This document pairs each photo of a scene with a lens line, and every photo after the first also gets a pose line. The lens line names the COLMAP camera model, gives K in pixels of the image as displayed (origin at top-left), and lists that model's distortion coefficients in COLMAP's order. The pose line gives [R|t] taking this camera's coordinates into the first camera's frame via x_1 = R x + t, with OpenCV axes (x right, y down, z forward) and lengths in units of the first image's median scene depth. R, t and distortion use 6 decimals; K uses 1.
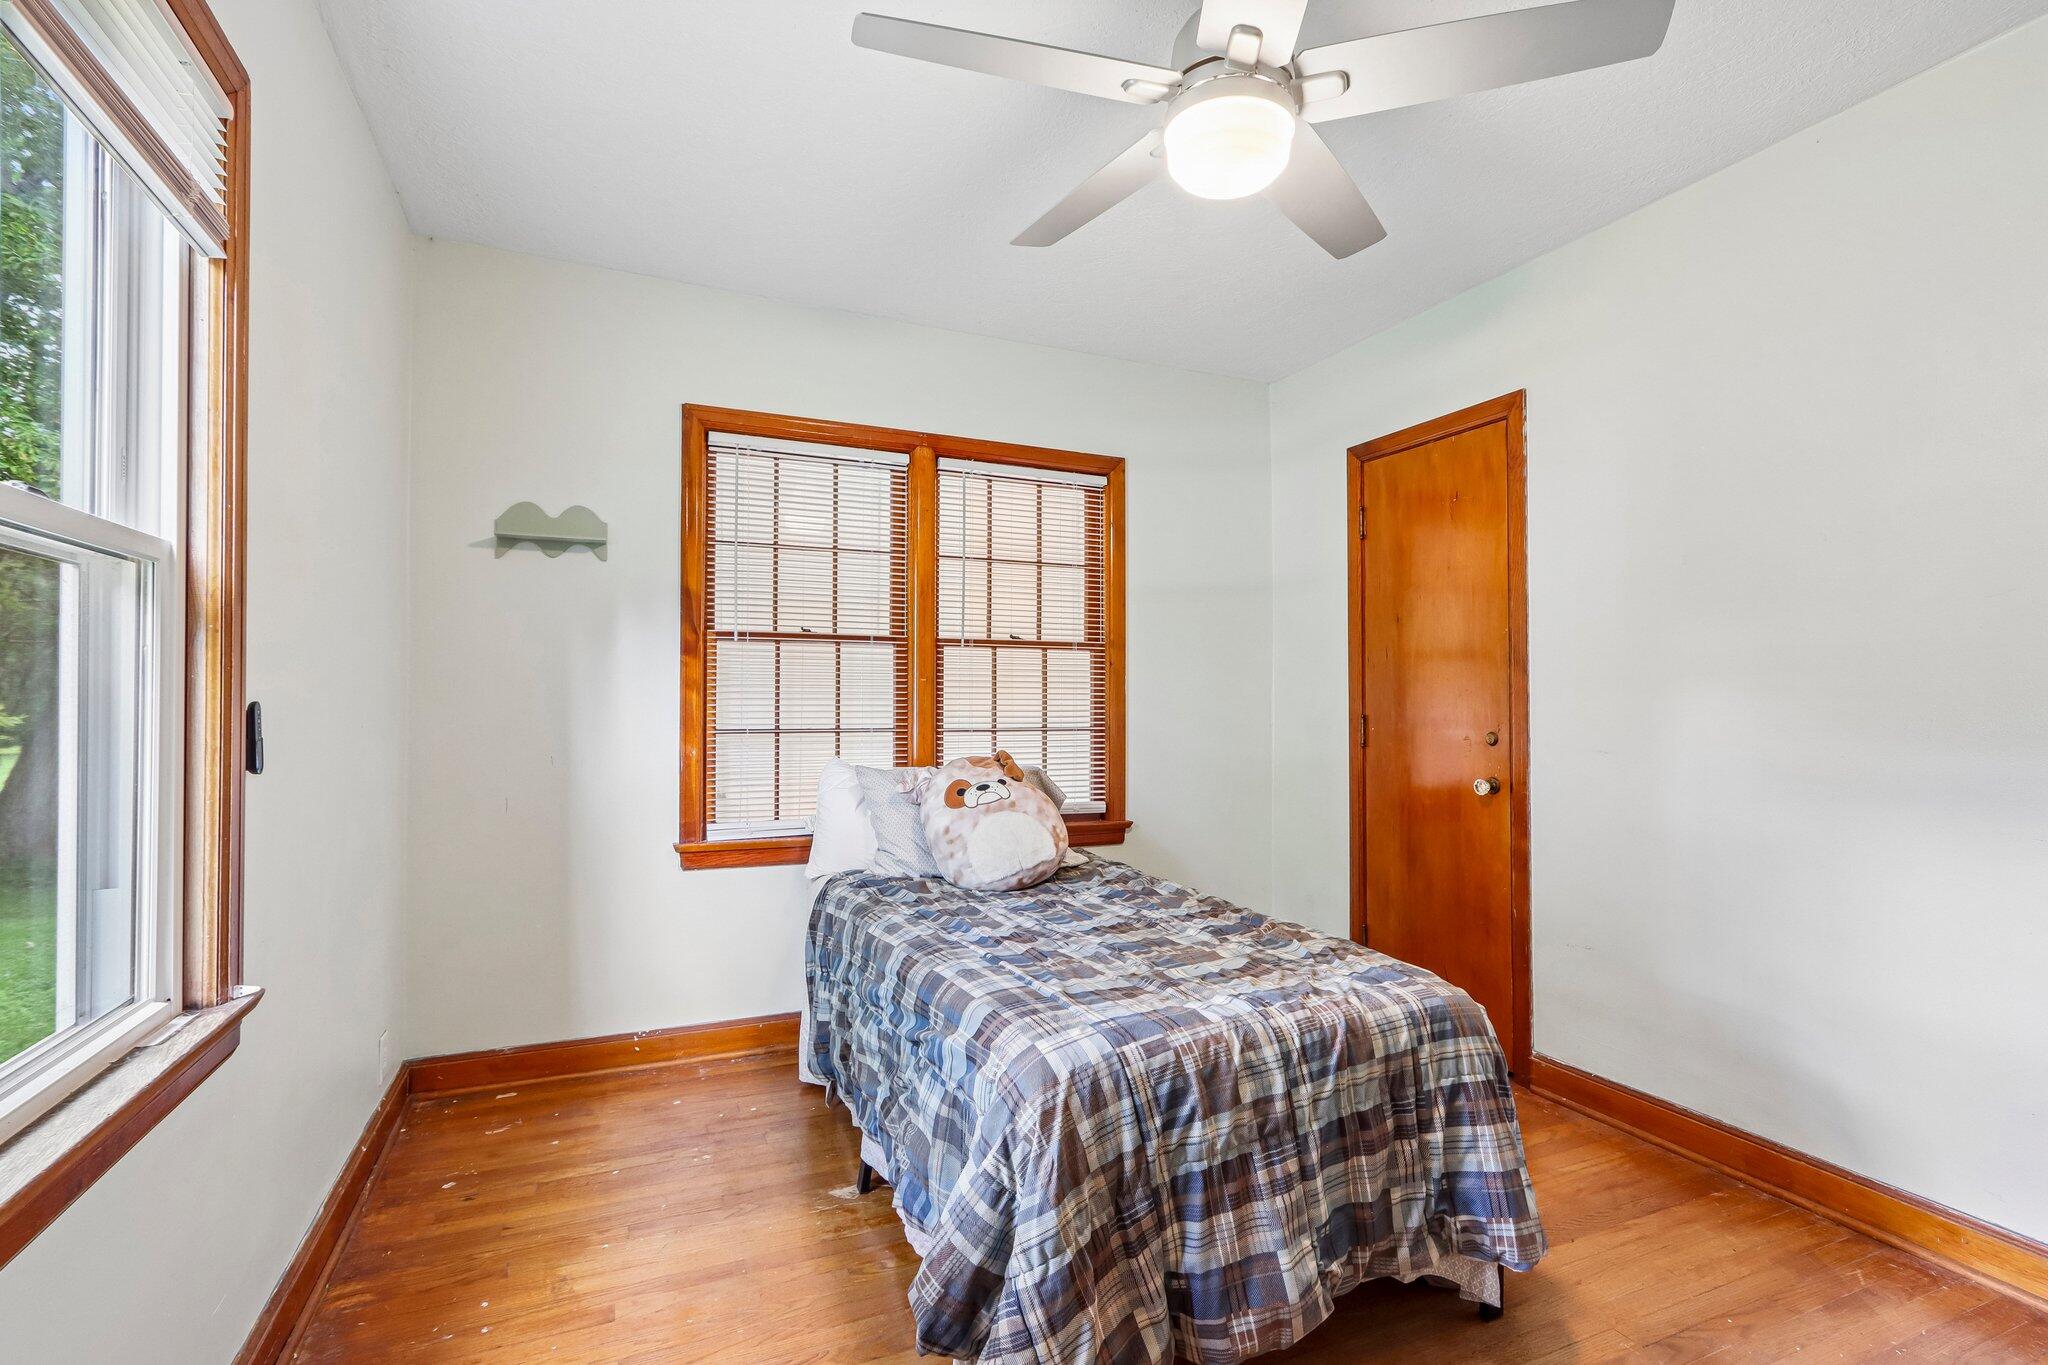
lens RADIAL K [[954.7, 0, 1020.2], [0, 954.7, 688.5], [0, 0, 1]] dist [-0.005184, 0.004428]
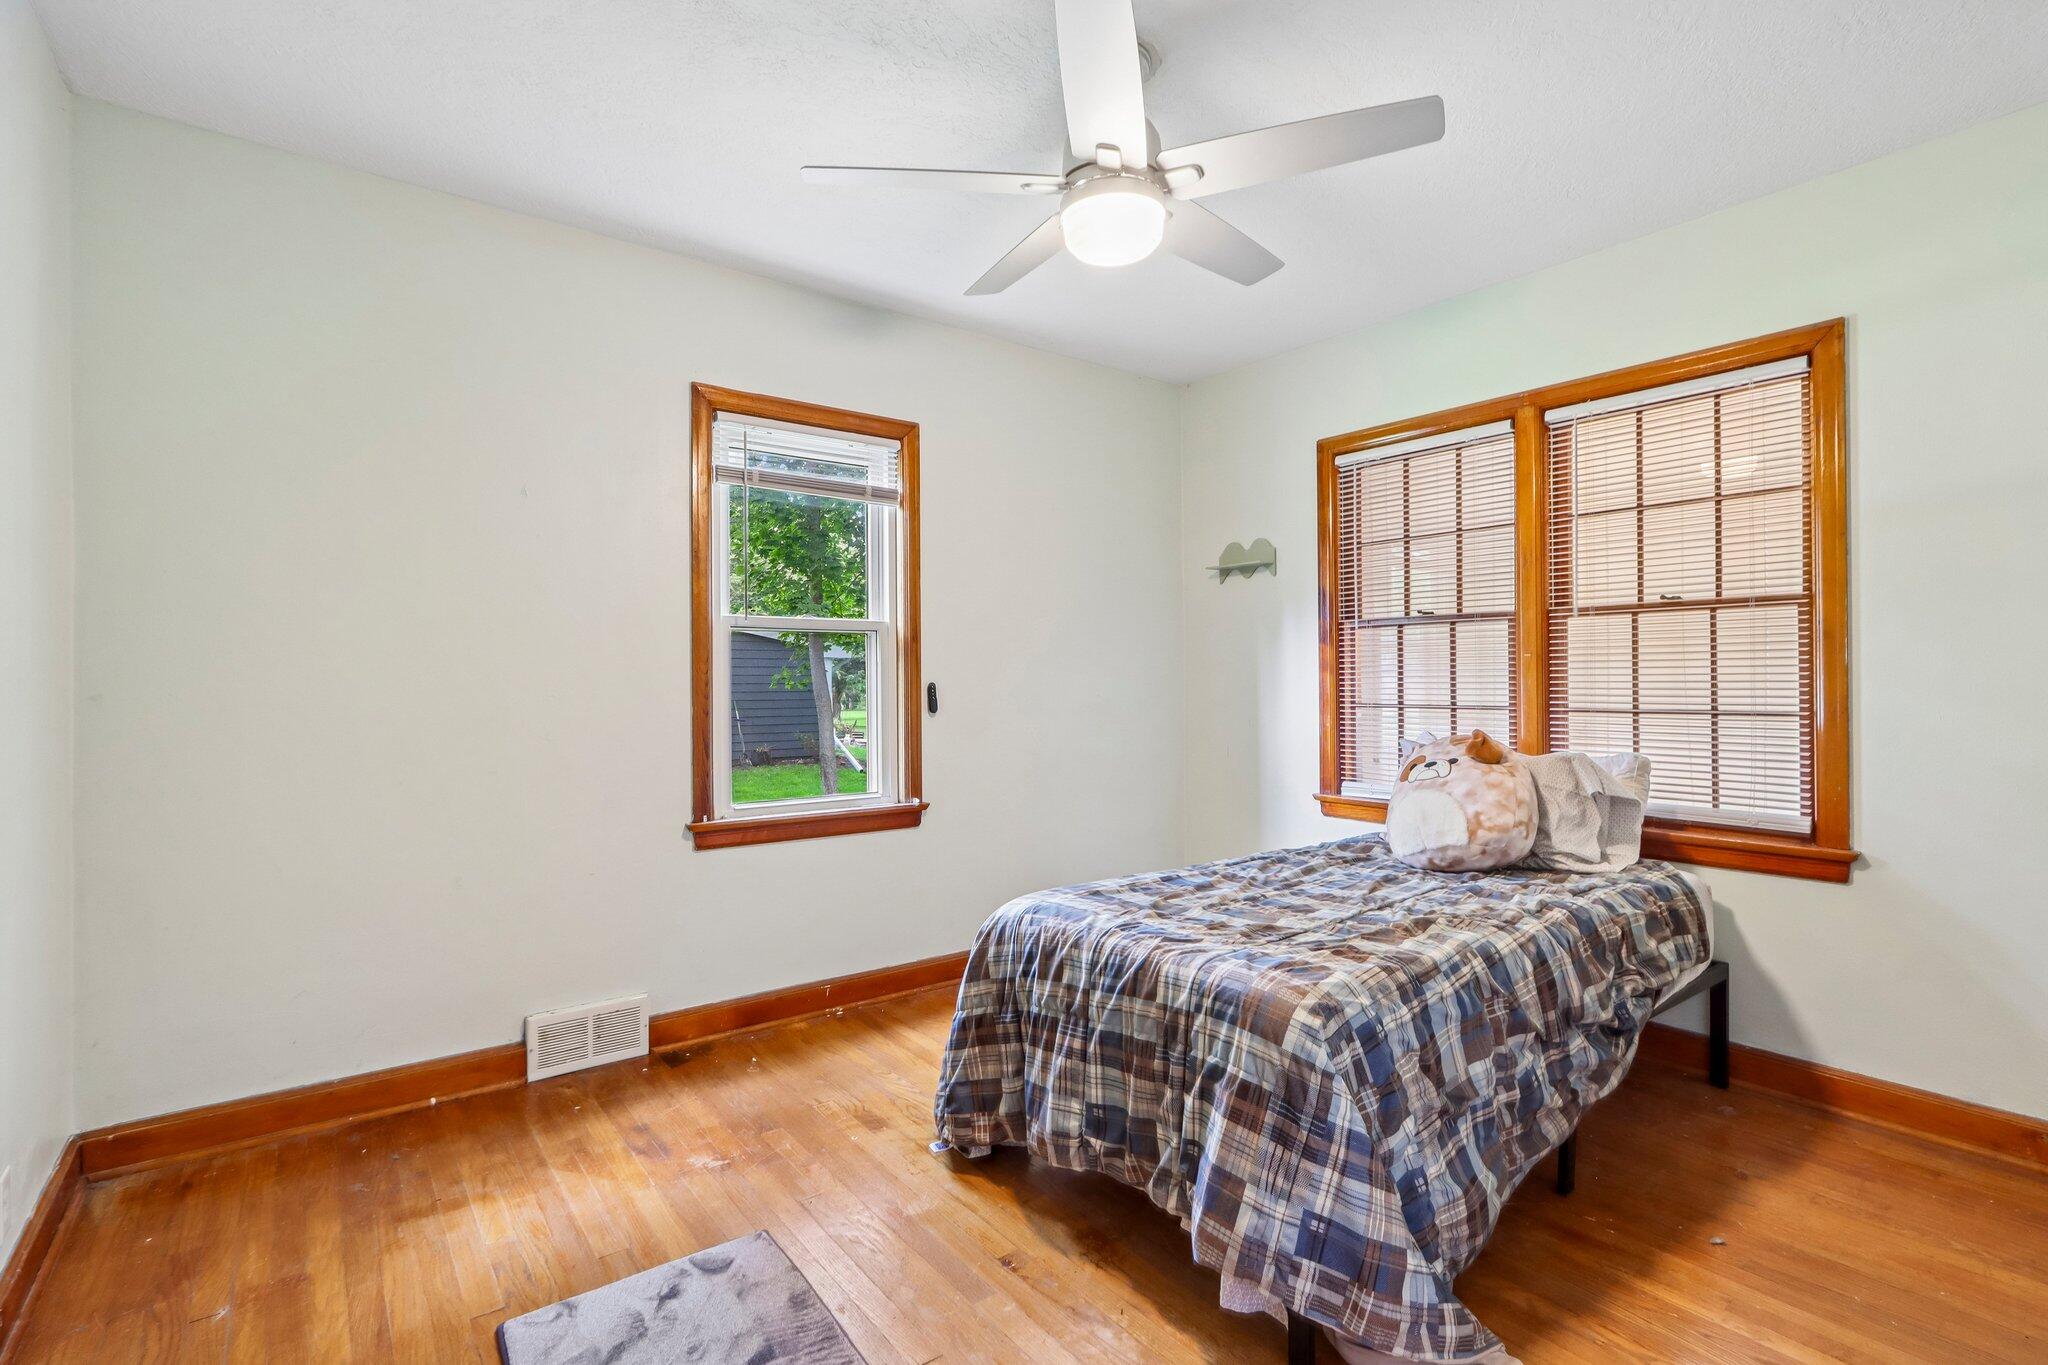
lens RADIAL K [[954.7, 0, 1024.8], [0, 954.7, 684.7], [0, 0, 1]] dist [-0.005184, 0.004428]
pose [[0.241243, -0.001841, -0.970463, 0.797676], [0.019018, 0.999815, 0.002831, 0.008920], [0.970278, -0.019139, 0.241234, 0.337653]]
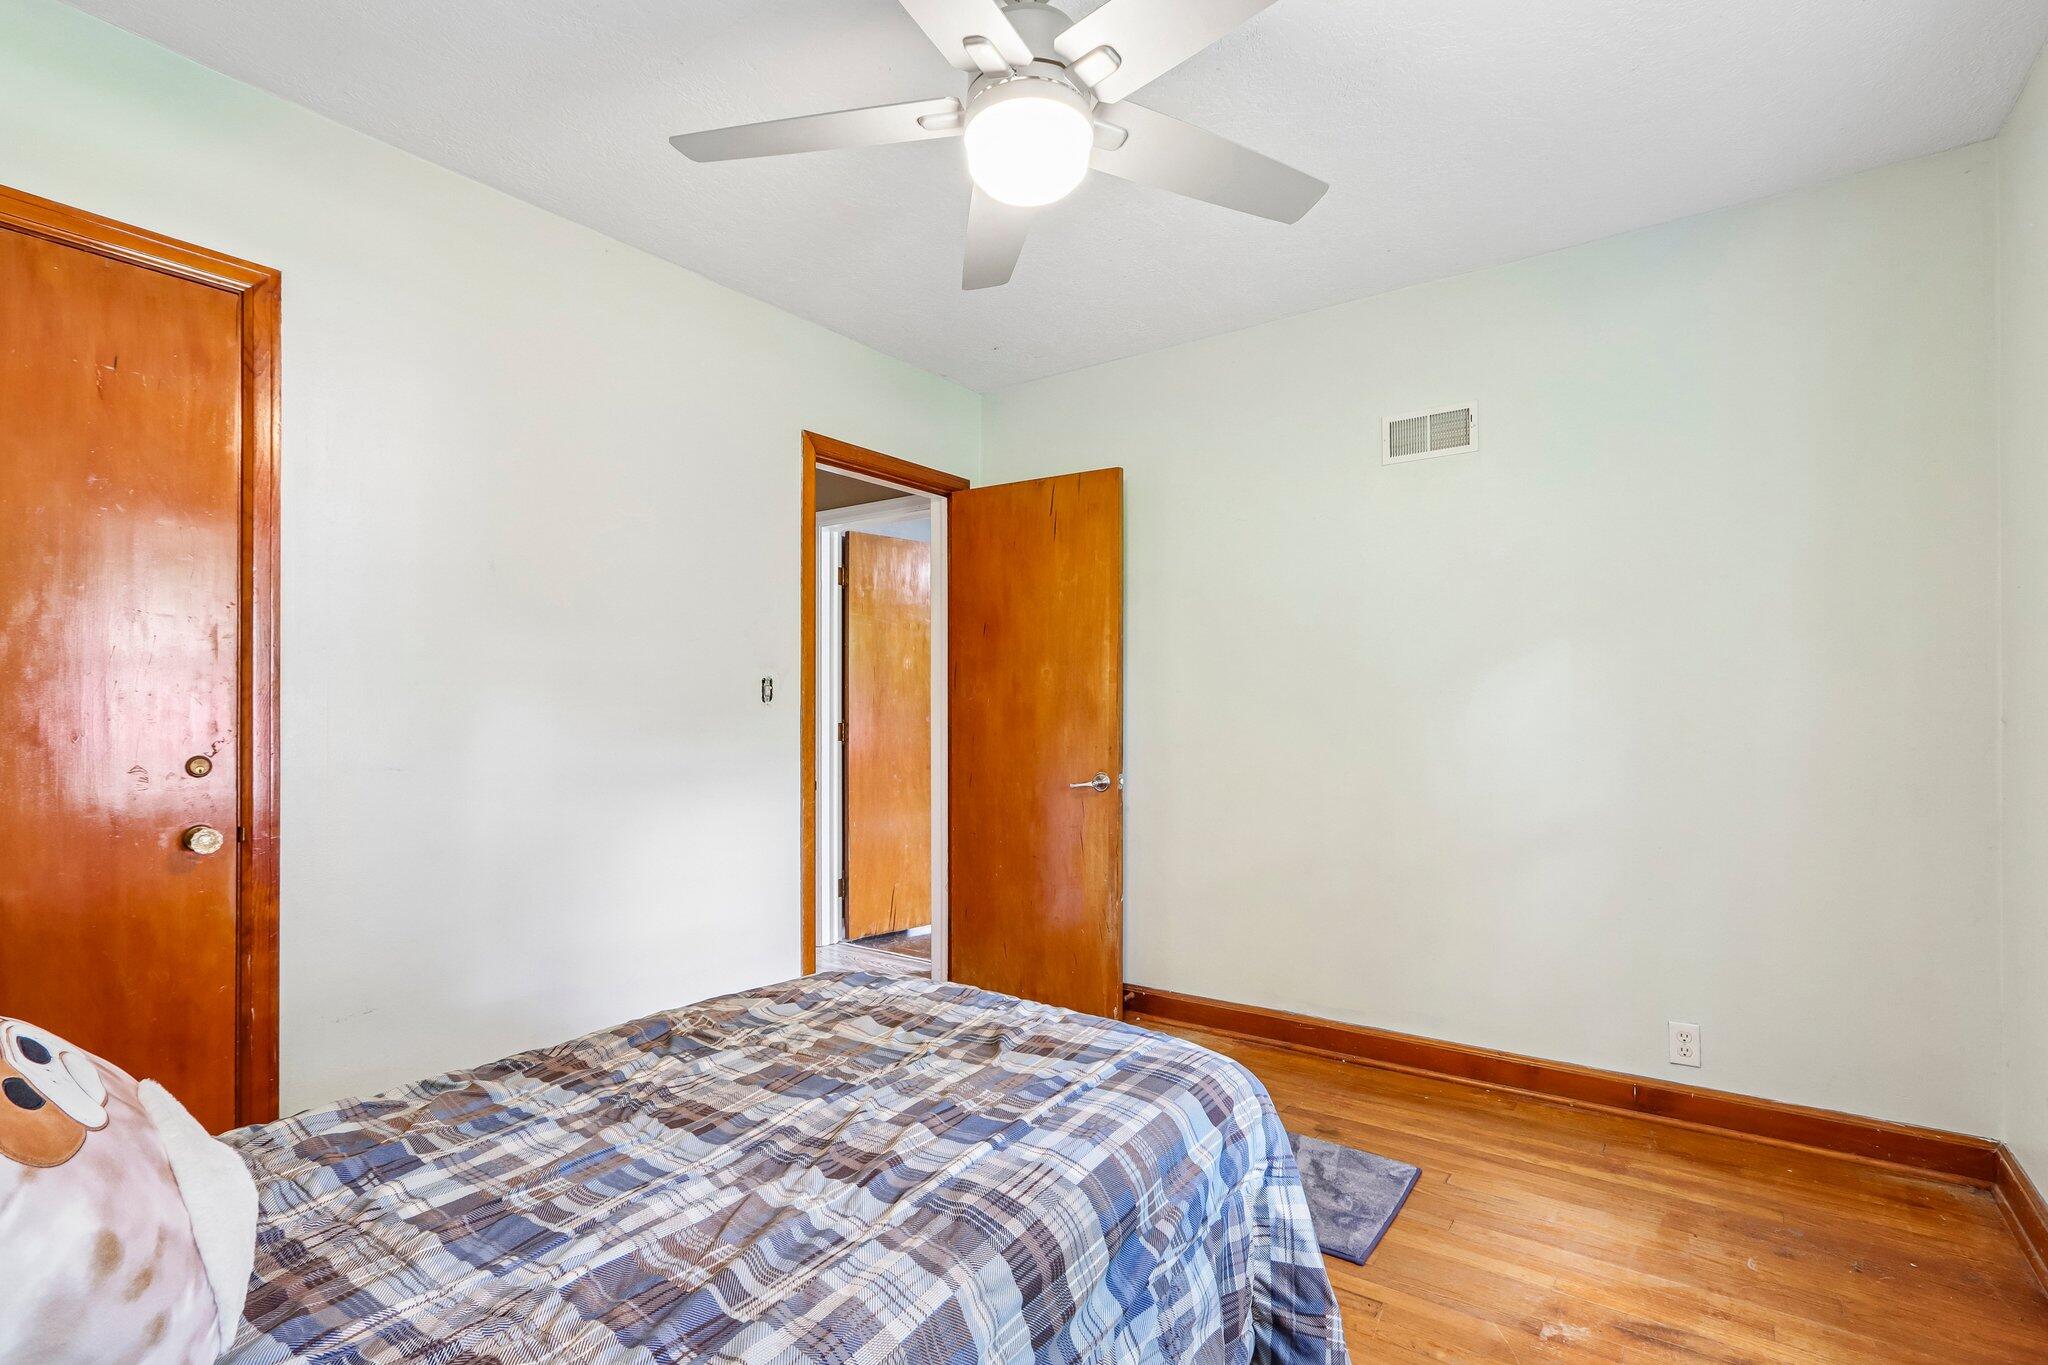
lens RADIAL K [[954.7, 0, 1025.6], [0, 954.7, 693.5], [0, 0, 1]] dist [-0.005184, 0.004428]
pose [[-0.511678, 0.017934, 0.858990, -0.372685], [-0.010975, 0.999564, -0.027406, 0.014283], [-0.859107, -0.023451, -0.511258, 0.873473]]
